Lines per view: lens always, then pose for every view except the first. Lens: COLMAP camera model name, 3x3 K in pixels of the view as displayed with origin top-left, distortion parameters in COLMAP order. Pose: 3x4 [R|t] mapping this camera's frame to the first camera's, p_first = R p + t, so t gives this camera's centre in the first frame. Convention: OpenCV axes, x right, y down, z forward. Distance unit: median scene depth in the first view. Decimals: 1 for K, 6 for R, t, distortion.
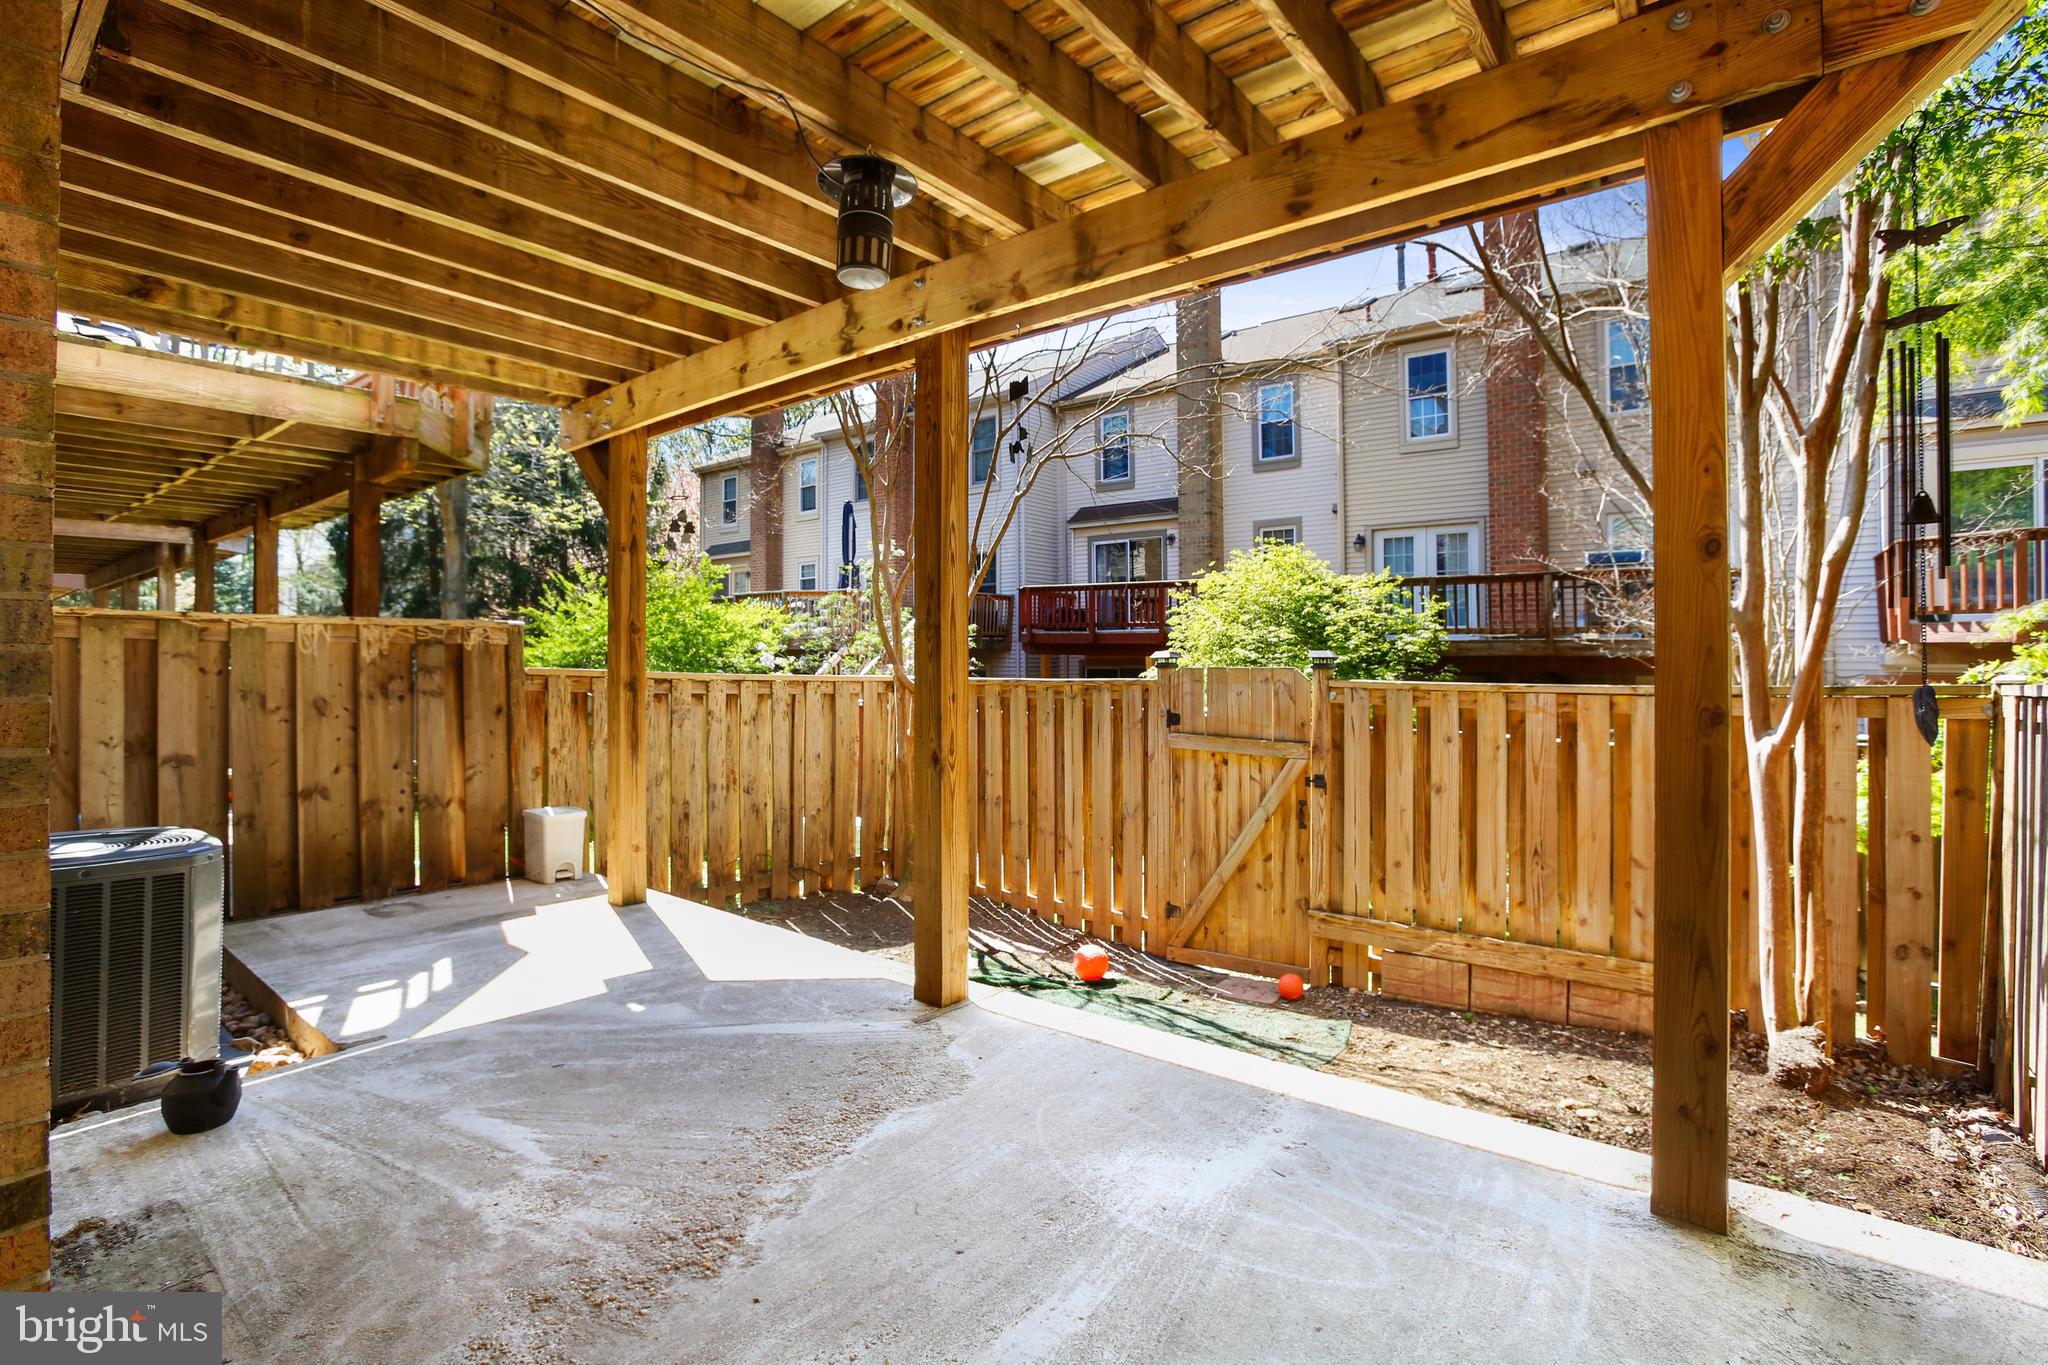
lens RADIAL K [[955.7, 0, 1022.9], [0, 955.7, 671.3], [0, 0, 1]] dist [-0.042924, 0.008344]
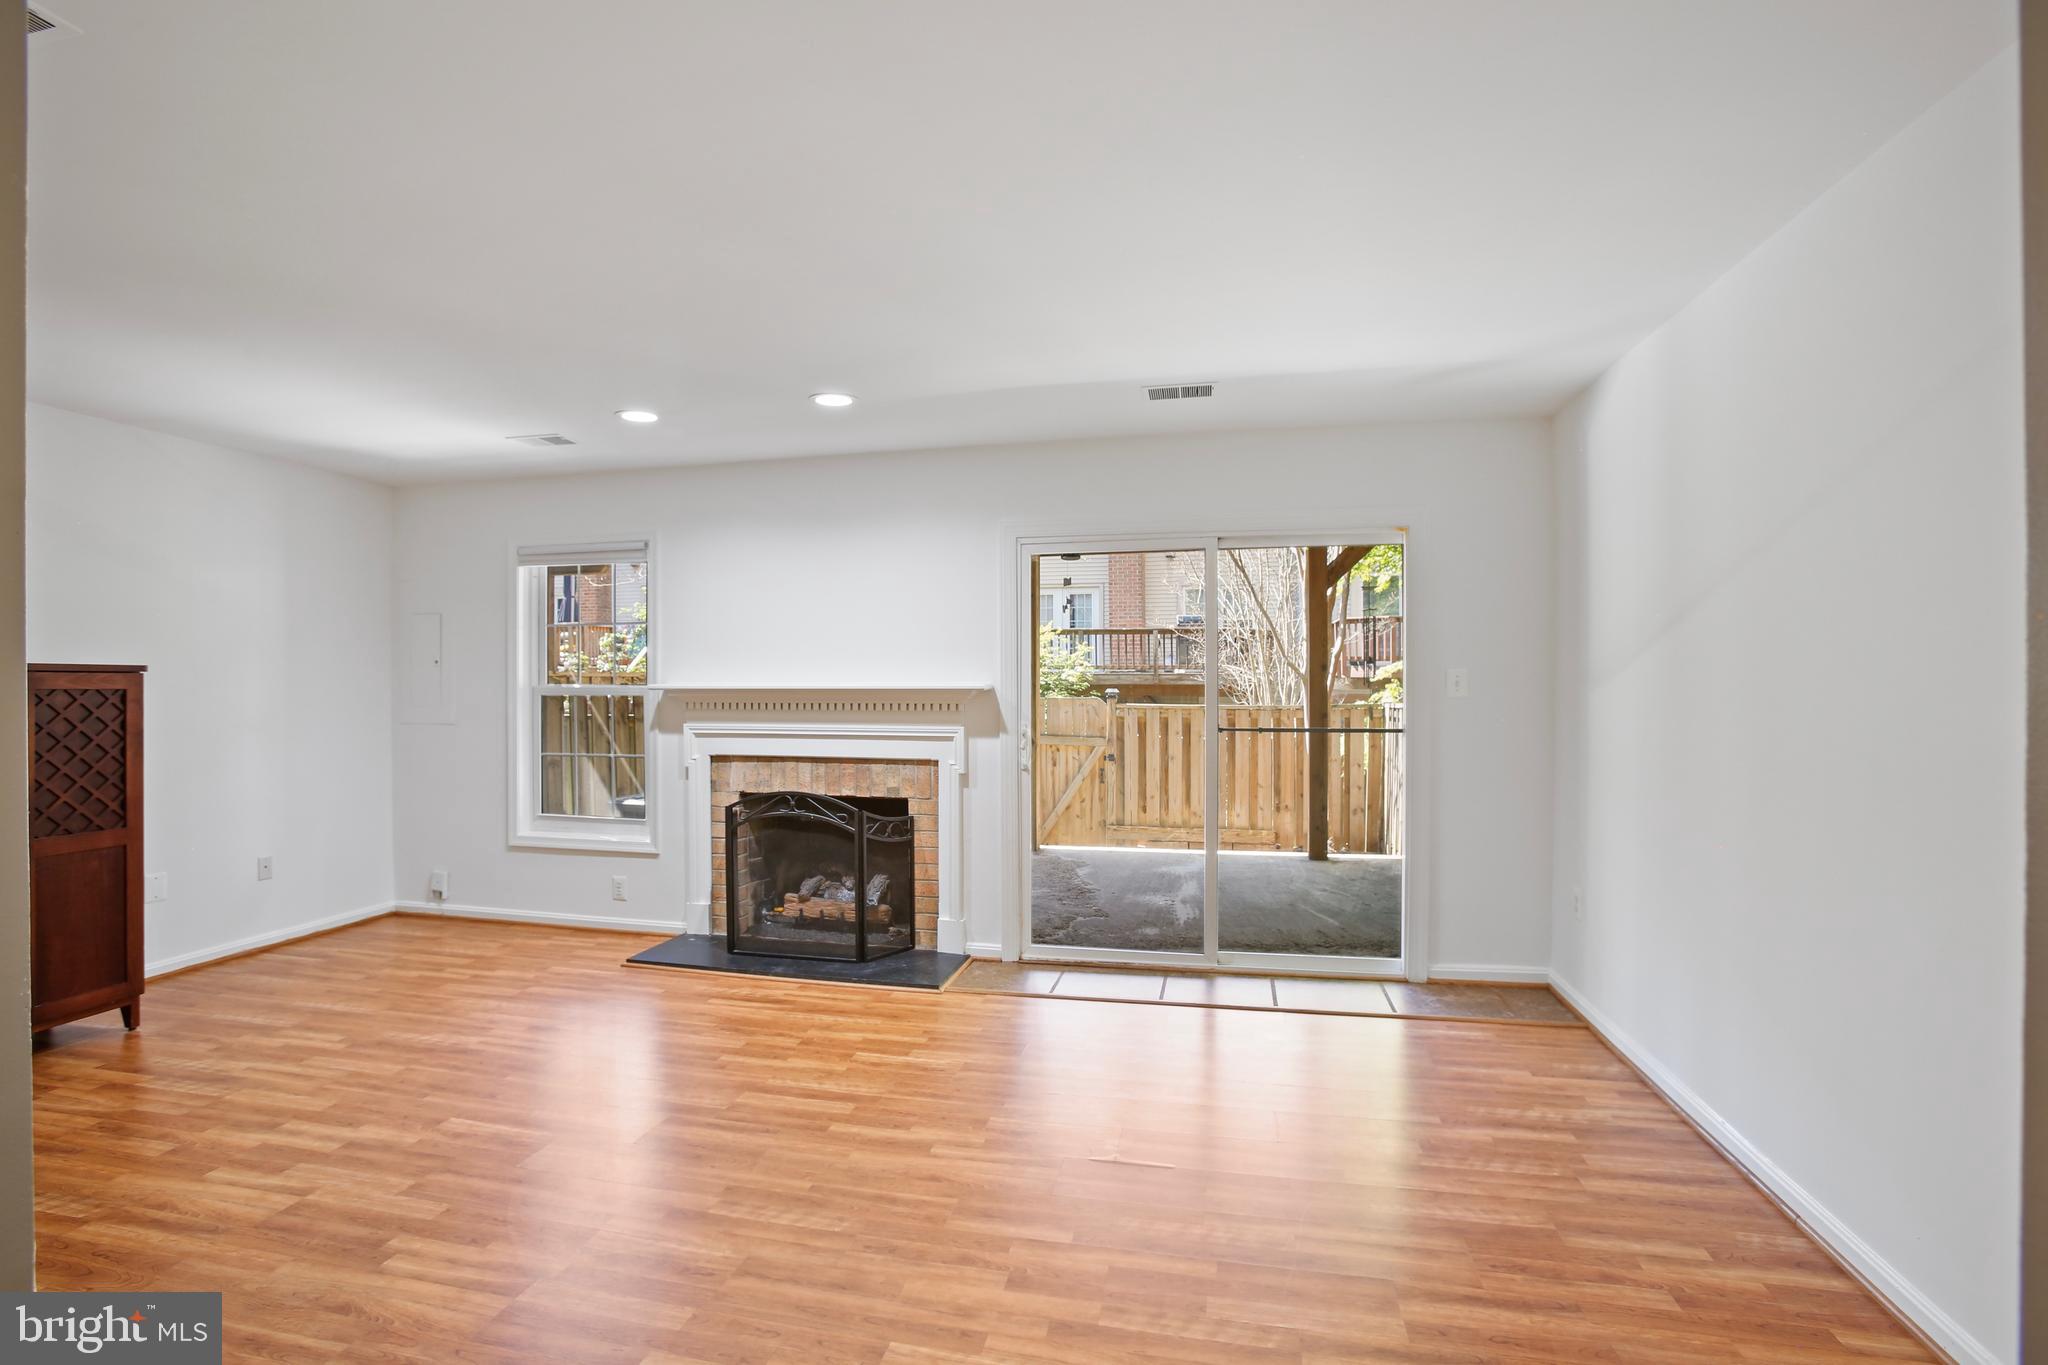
lens RADIAL K [[955.7, 0, 1016.6], [0, 955.7, 686.3], [0, 0, 1]] dist [-0.042924, 0.008344]
pose [[0.892767, -0.001919, 0.450514, -0.694931], [0.001512, 0.999998, 0.001262, -0.029150], [-0.450516, -0.000446, 0.892768, -0.600925]]
